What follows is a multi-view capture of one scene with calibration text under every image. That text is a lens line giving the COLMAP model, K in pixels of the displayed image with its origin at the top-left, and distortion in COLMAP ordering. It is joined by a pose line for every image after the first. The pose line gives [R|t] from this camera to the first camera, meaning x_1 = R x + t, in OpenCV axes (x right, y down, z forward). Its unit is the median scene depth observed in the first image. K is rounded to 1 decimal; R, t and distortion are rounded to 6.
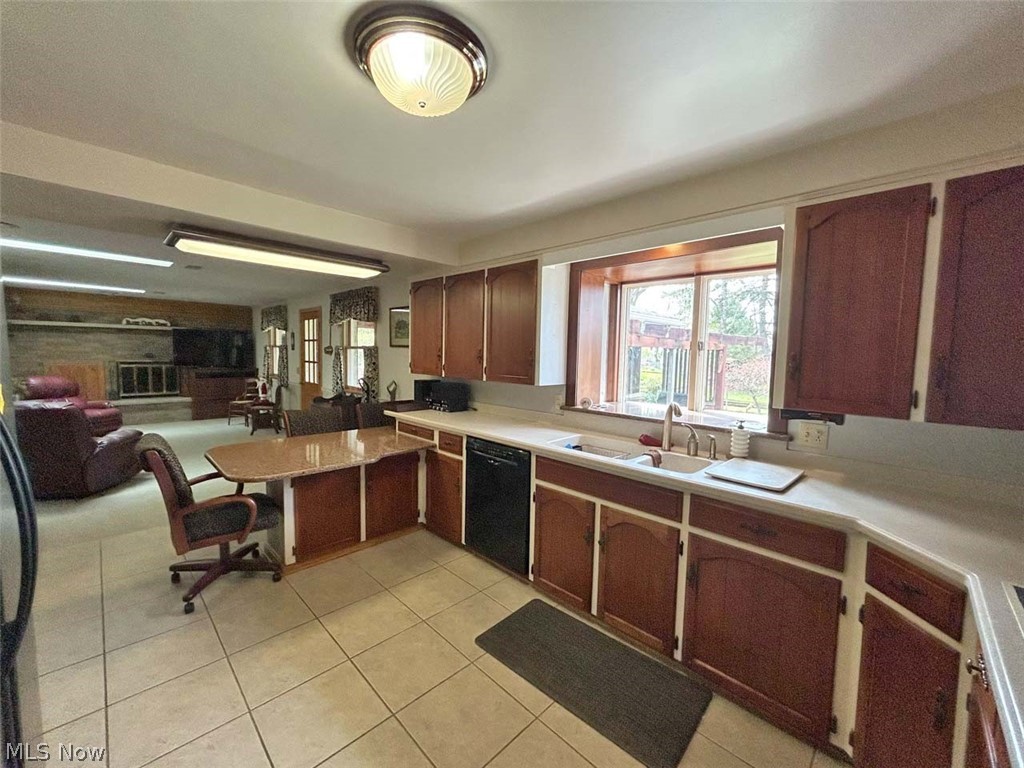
lens RADIAL K [[408.5, 0, 512.0], [0, 408.5, 384.0], [0, 0, 1]] dist [-0.001677, -0.000185]
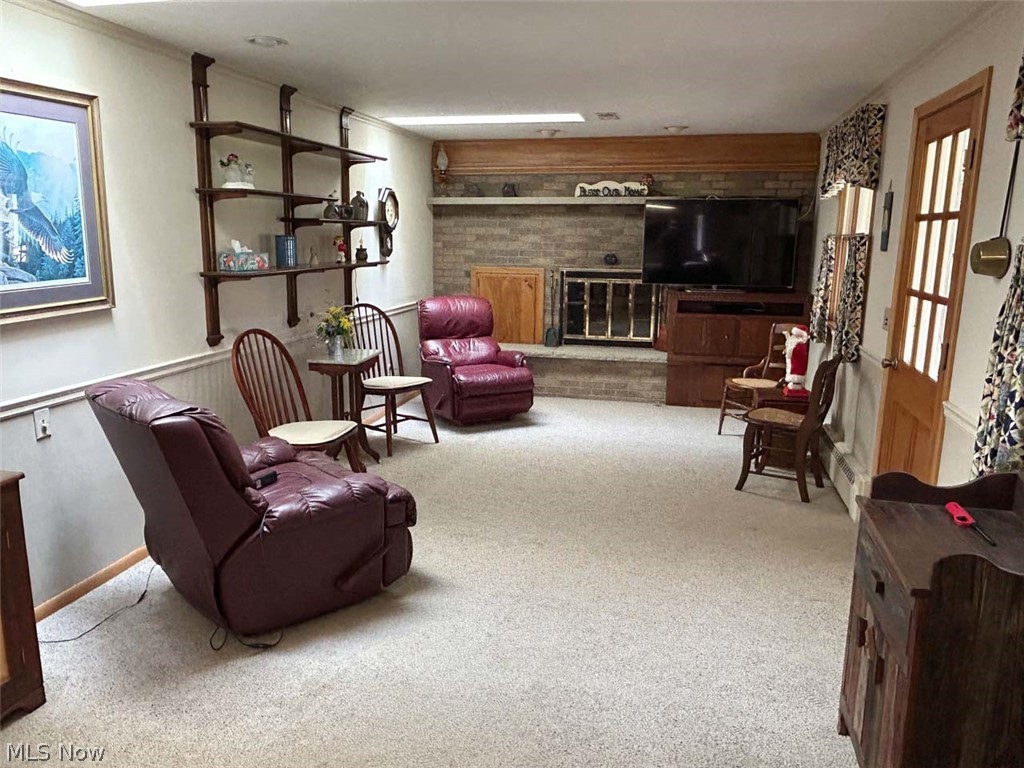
lens RADIAL K [[755.6, 0, 505.8], [0, 755.6, 389.3], [0, 0, 1]] dist [-0.005666, -0.010285]
pose [[0.516533, 0.159454, -0.841289, -0.181249], [-0.065248, 0.986981, 0.147007, -0.043479], [0.853777, -0.021041, 0.520213, 0.442442]]
